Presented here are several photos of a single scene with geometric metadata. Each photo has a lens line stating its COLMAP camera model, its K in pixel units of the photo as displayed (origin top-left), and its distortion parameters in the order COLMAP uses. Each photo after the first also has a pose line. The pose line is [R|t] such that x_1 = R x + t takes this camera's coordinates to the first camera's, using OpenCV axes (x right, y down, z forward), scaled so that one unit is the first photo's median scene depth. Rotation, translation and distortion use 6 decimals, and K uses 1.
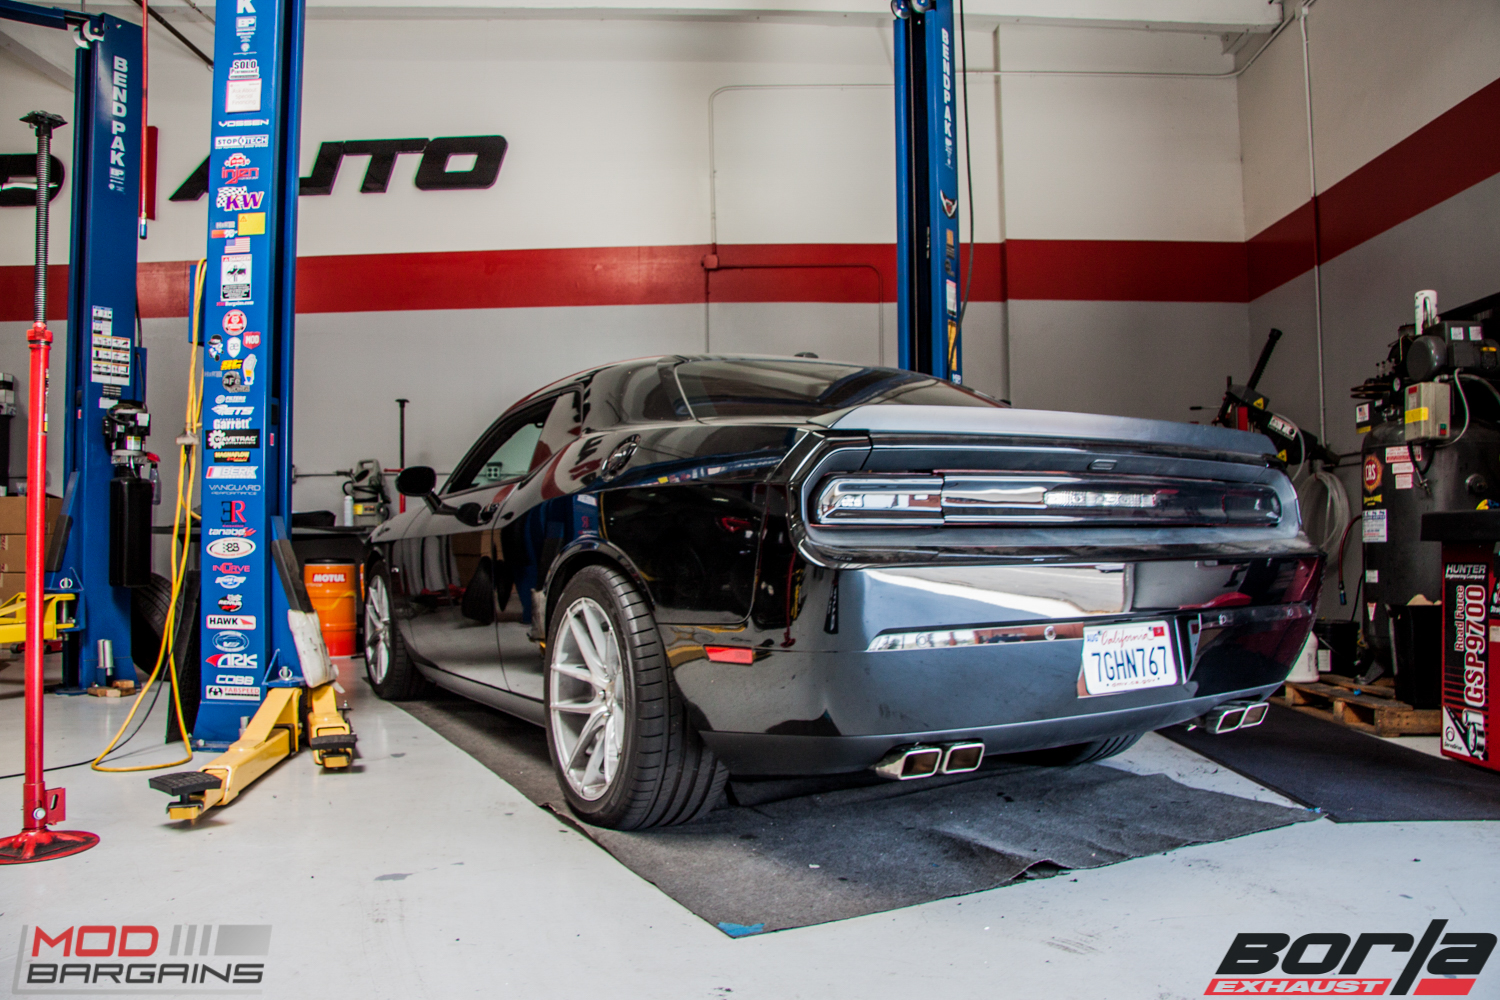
lens RADIAL K [[1158.7, 0, 750.0], [0, 1158.7, 500.0], [0, 0, 1]] dist [-0.172859, 0.123067]
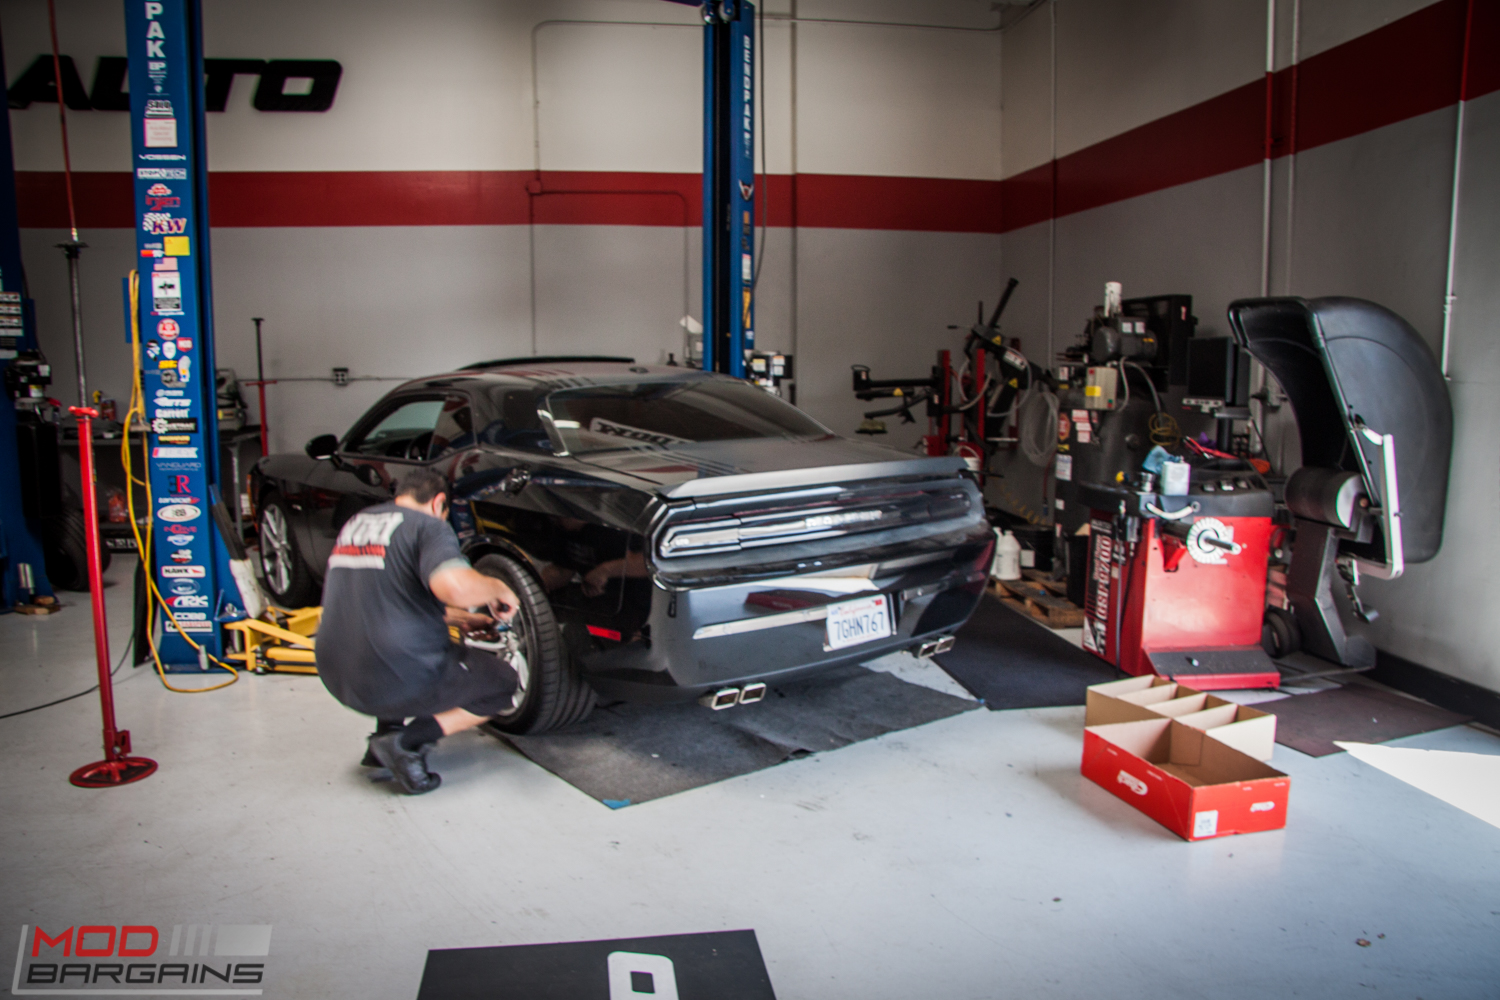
lens RADIAL K [[1158.7, 0, 750.0], [0, 1158.7, 500.0], [0, 0, 1]] dist [-0.172859, 0.123067]
pose [[0.984917, -0.019753, 0.171897, -0.049304], [-0.007913, 0.987280, 0.158792, -0.171463], [-0.172847, -0.157757, 0.972233, -0.310558]]
